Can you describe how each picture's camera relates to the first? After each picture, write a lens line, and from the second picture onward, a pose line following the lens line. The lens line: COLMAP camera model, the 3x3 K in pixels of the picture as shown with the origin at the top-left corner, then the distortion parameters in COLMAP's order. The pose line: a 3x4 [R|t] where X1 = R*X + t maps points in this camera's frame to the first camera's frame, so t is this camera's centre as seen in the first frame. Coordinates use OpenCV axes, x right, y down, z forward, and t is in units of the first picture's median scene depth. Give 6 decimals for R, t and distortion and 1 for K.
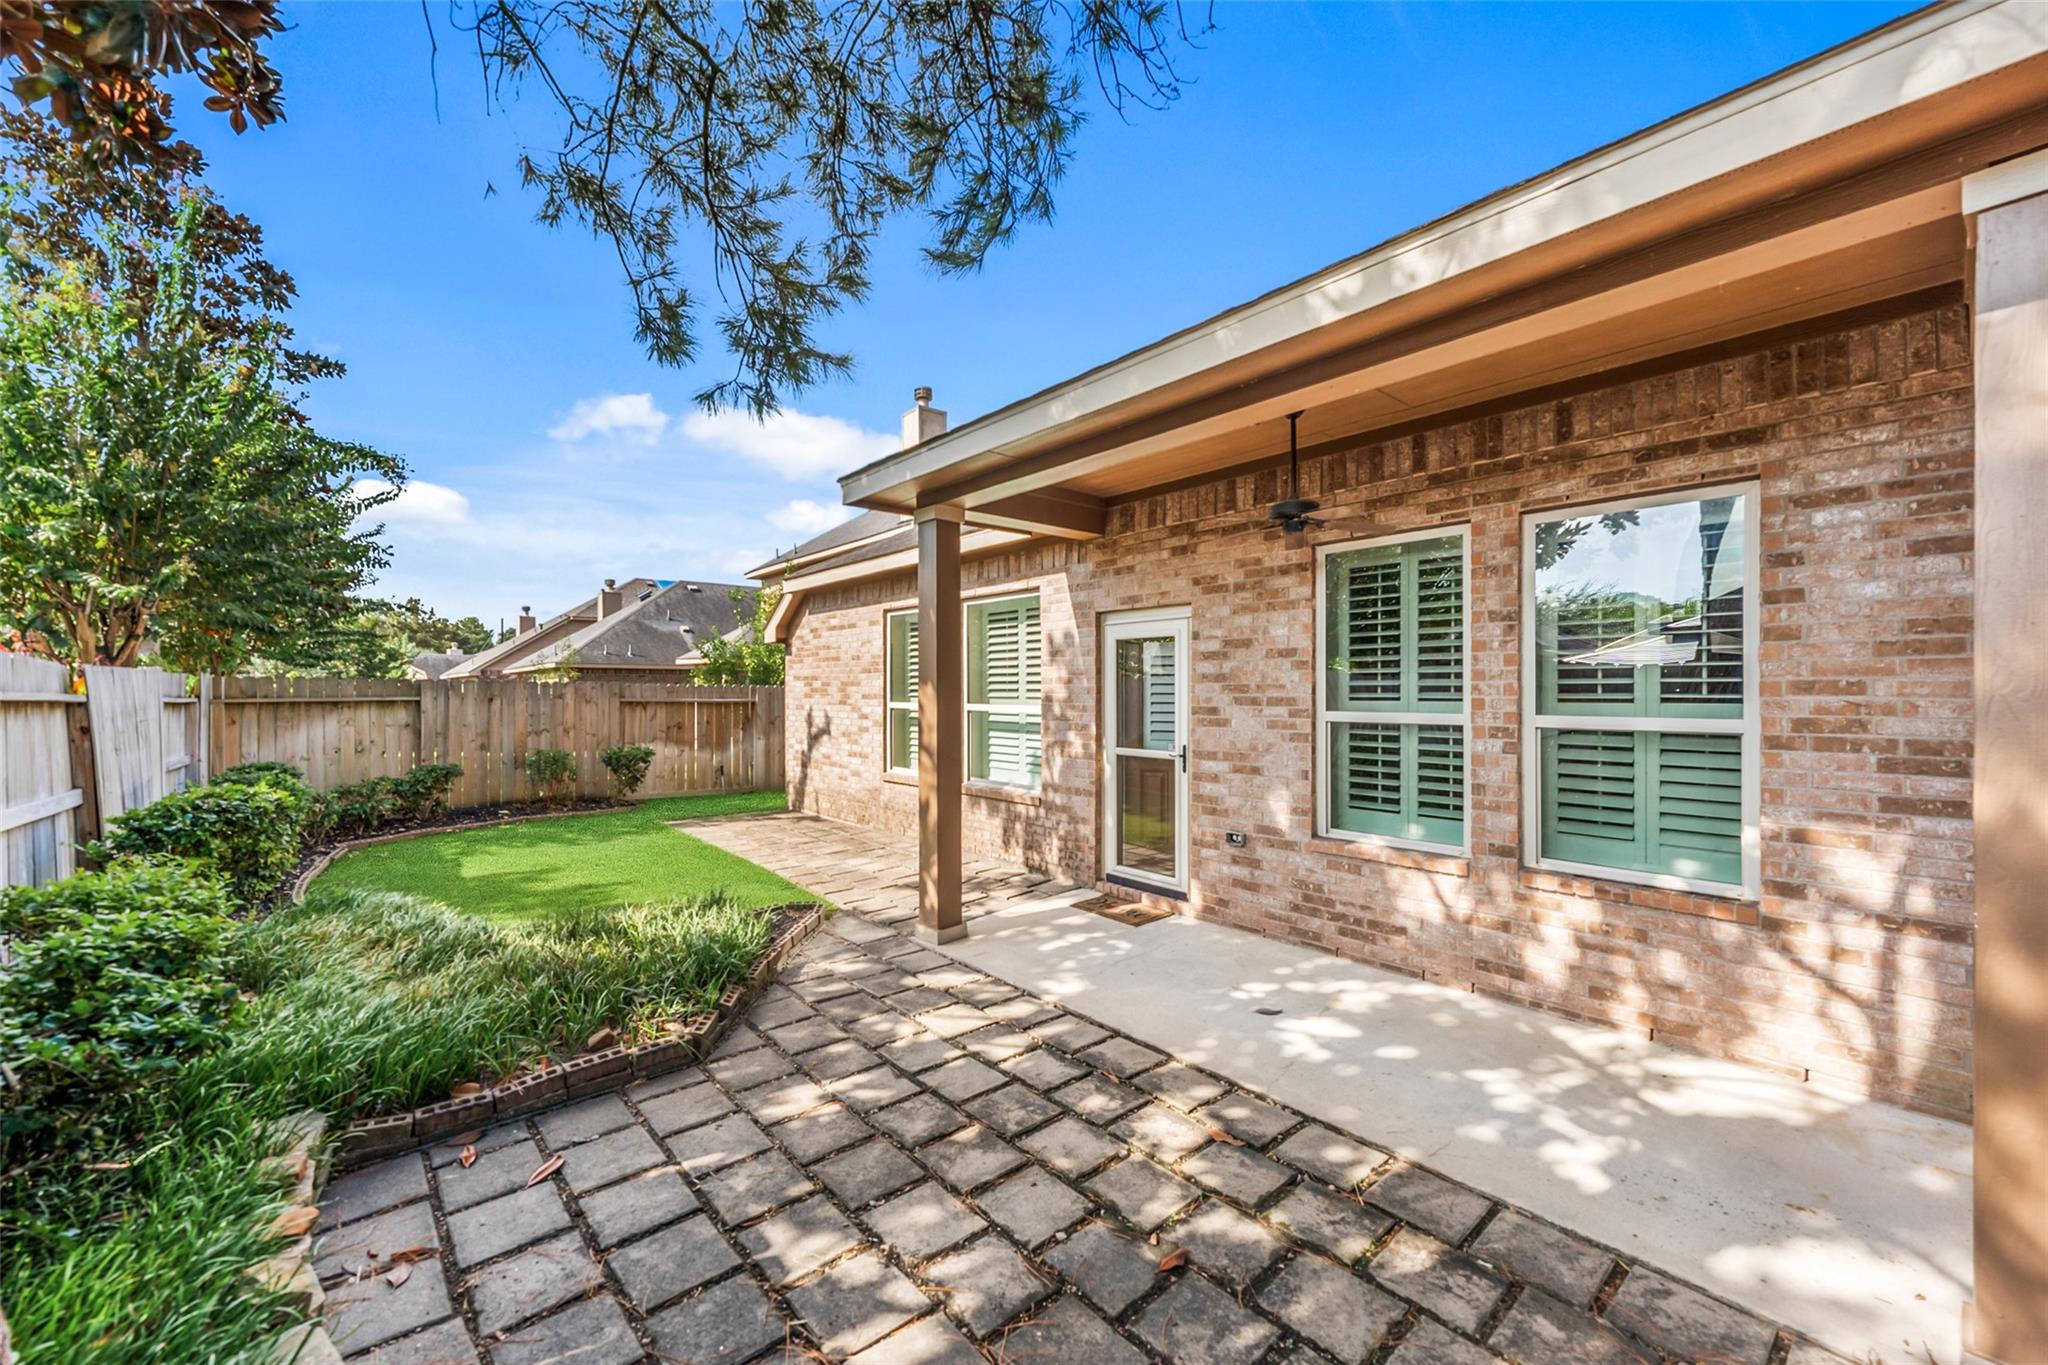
lens RADIAL K [[806.7, 0, 1008.4], [0, 806.7, 694.4], [0, 0, 1]] dist [-0.000265, -0.000068]
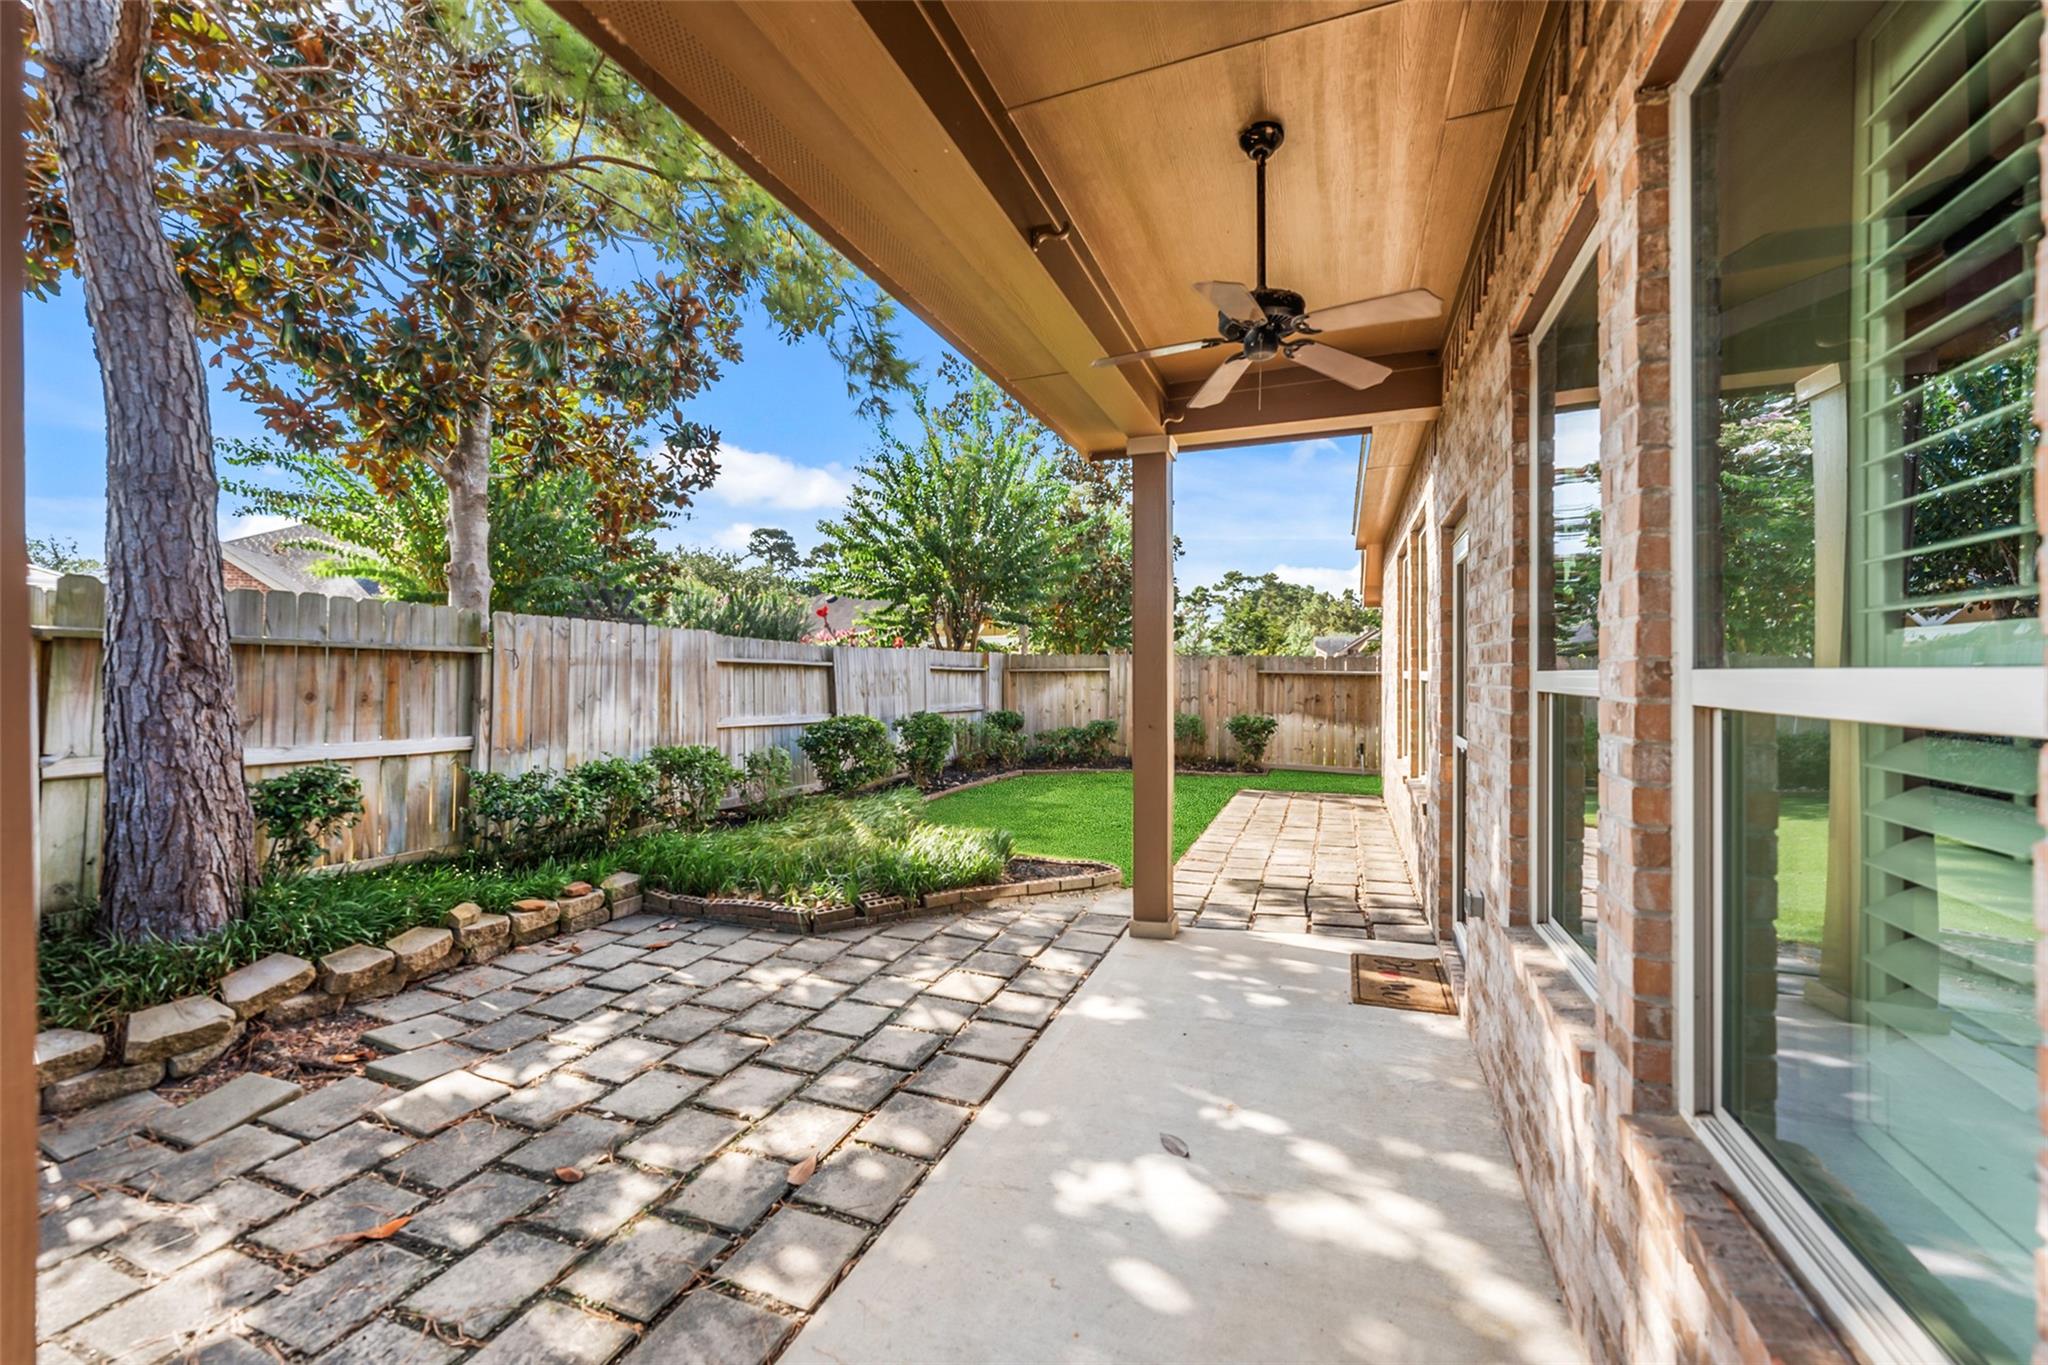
lens RADIAL K [[806.7, 0, 1008.6], [0, 806.7, 672.8], [0, 0, 1]] dist [-0.000265, -0.000068]
pose [[0.466431, 0.000941, -0.884557, 1.051358], [-0.003025, 0.999995, -0.000531, 0.032637], [0.884552, 0.002924, 0.466432, 0.756883]]
